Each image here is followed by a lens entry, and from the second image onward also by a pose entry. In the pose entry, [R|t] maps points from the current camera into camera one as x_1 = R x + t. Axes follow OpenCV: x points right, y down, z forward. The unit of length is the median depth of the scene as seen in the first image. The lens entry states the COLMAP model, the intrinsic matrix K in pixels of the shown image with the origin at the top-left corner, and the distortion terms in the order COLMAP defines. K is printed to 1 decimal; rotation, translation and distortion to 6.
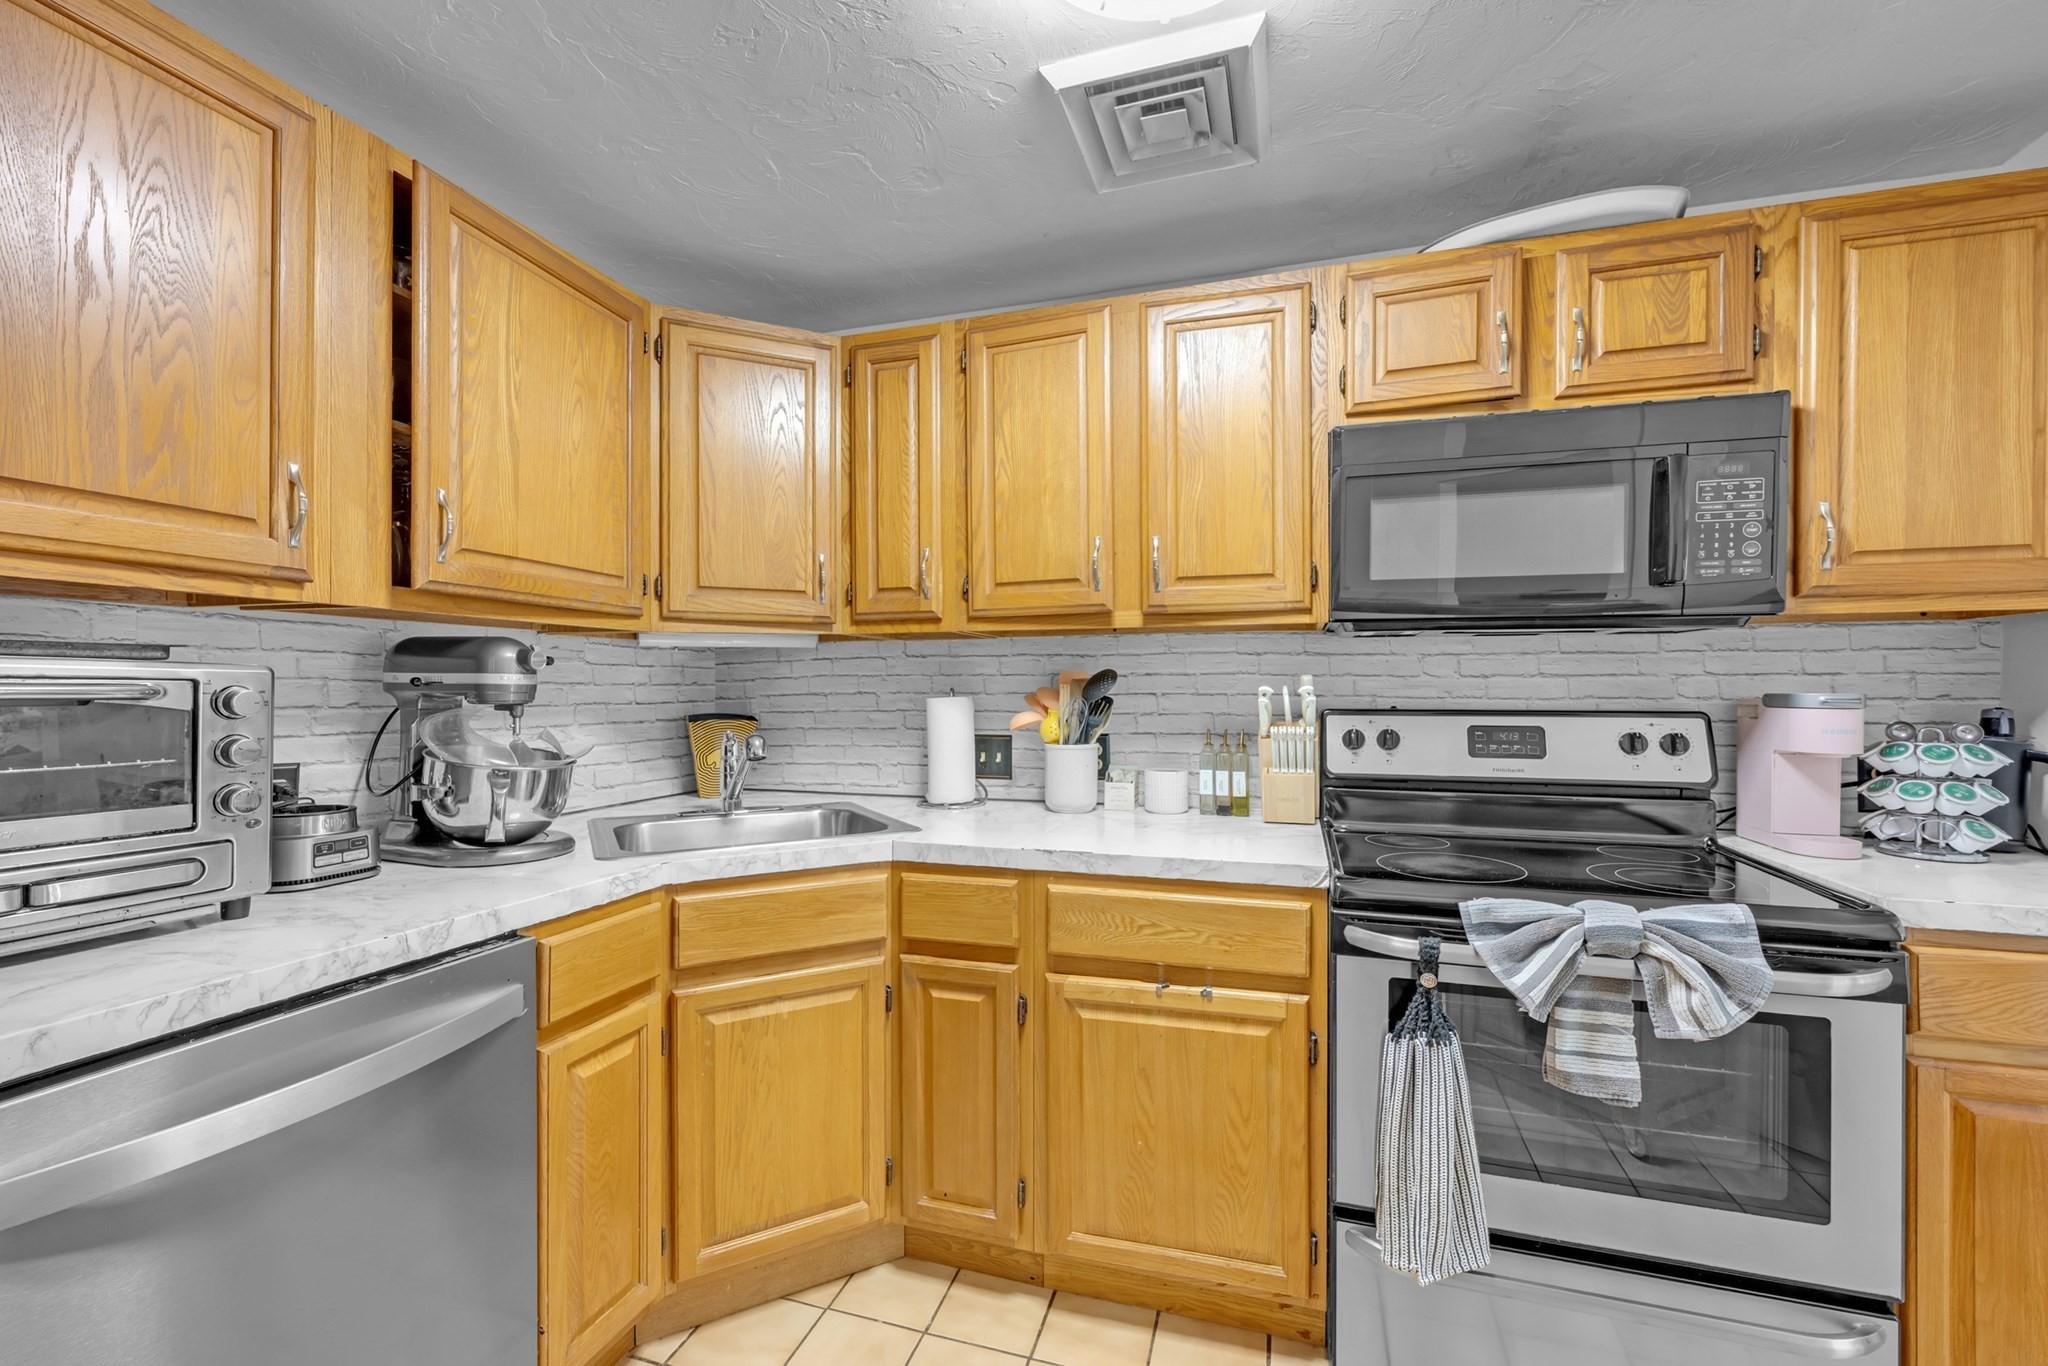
lens RADIAL K [[823.0, 0, 1013.9], [0, 823.0, 693.8], [0, 0, 1]] dist [-0.003894, 0.000011]
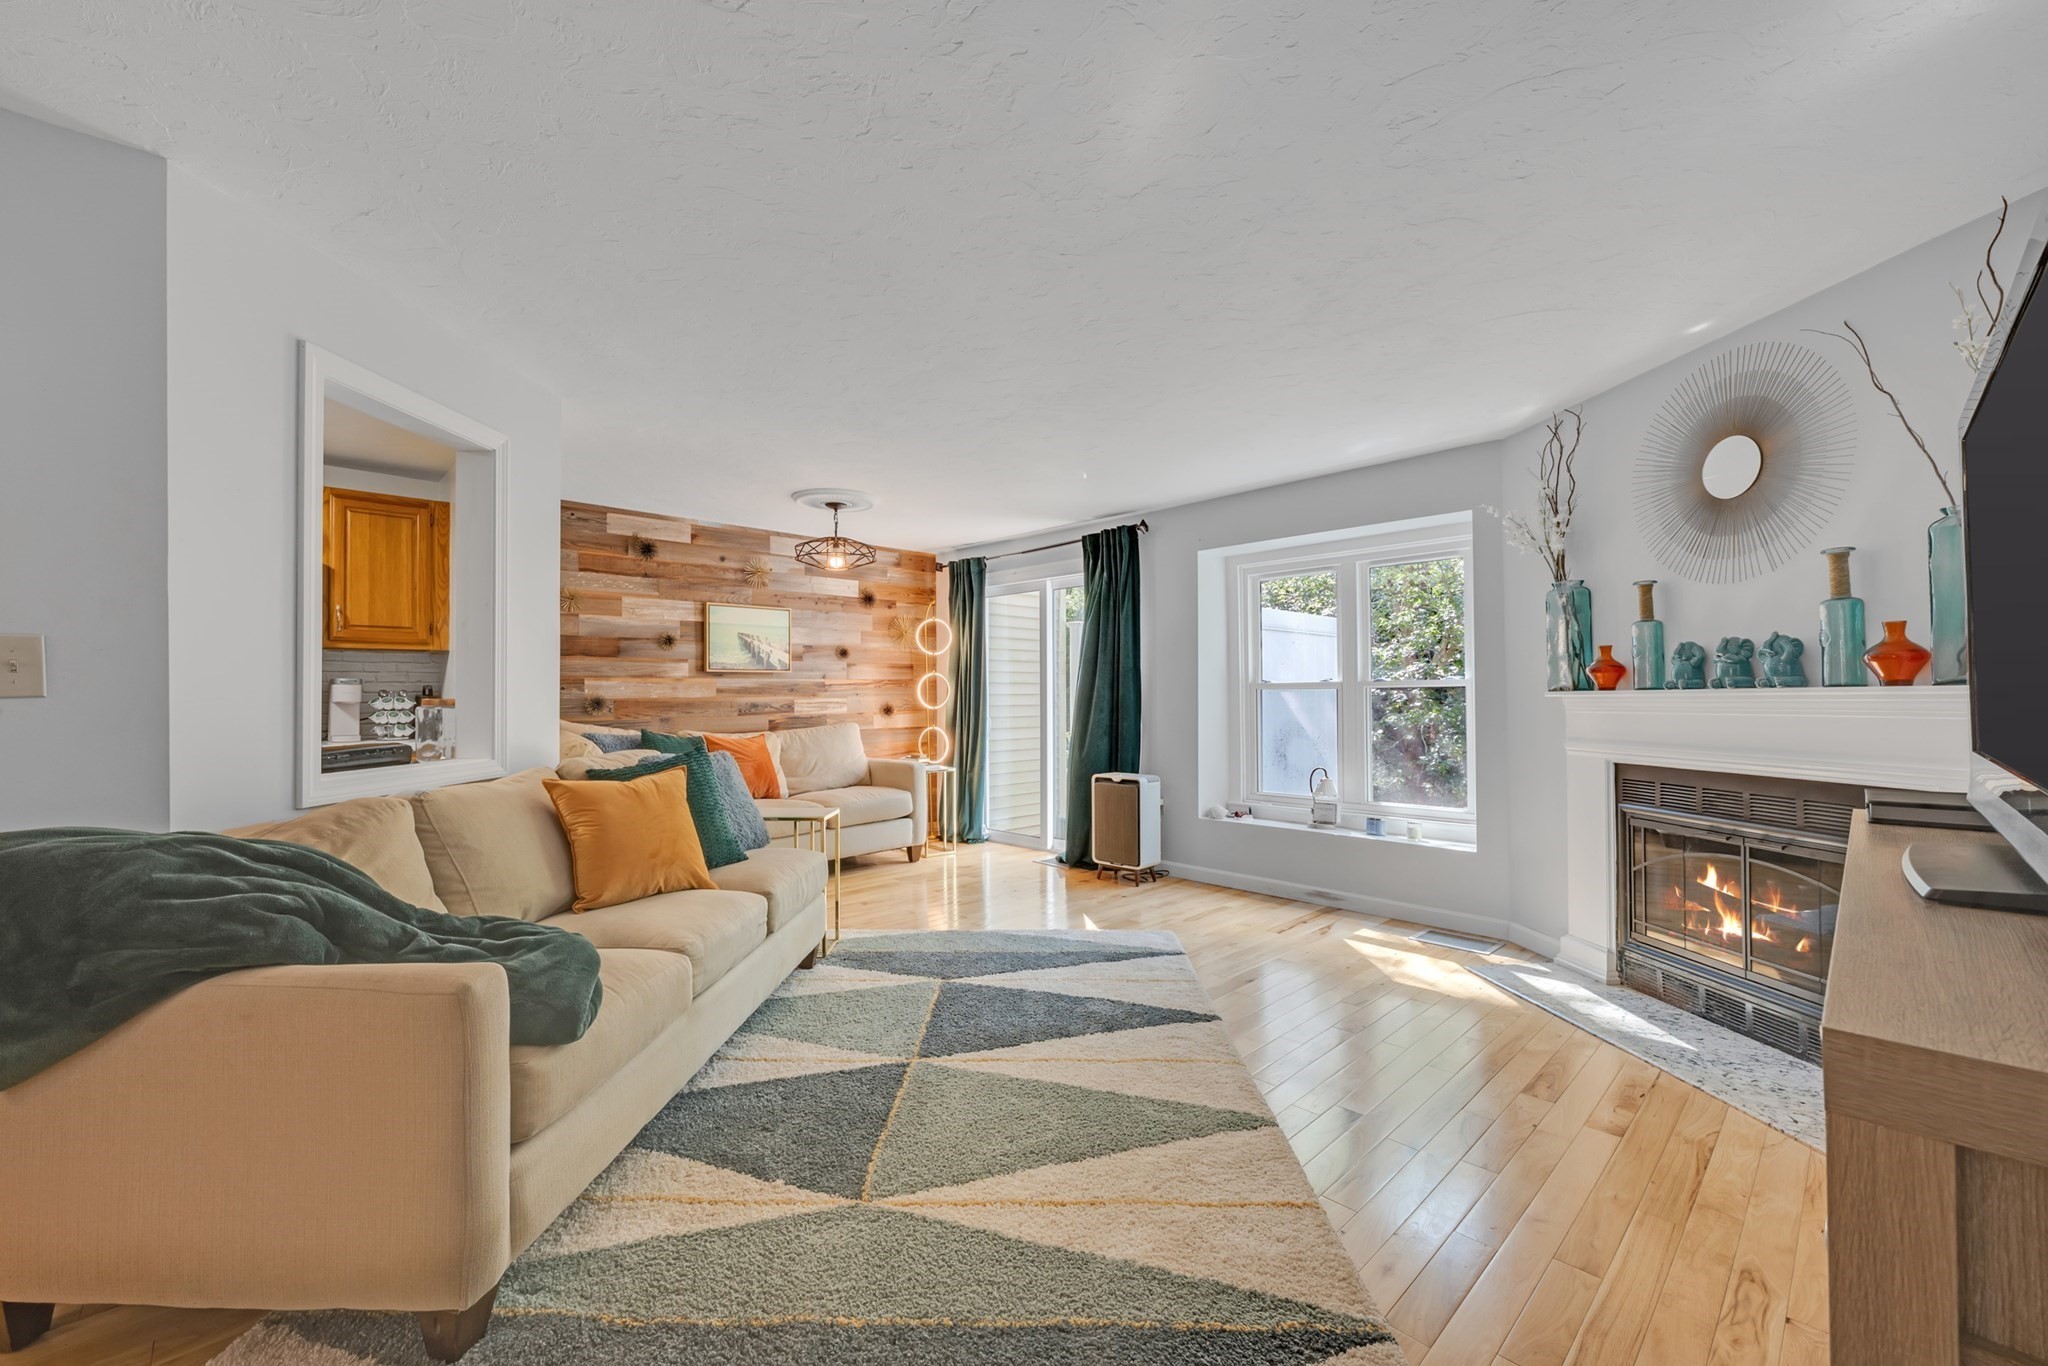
lens RADIAL K [[823.0, 0, 1021.1], [0, 823.0, 689.0], [0, 0, 1]] dist [-0.003894, 0.000011]
pose [[0.468168, 0.001952, 0.883637, -0.269465], [0.010325, 0.999917, -0.007679, 0.067086], [-0.883579, 0.012719, 0.468109, -1.902799]]
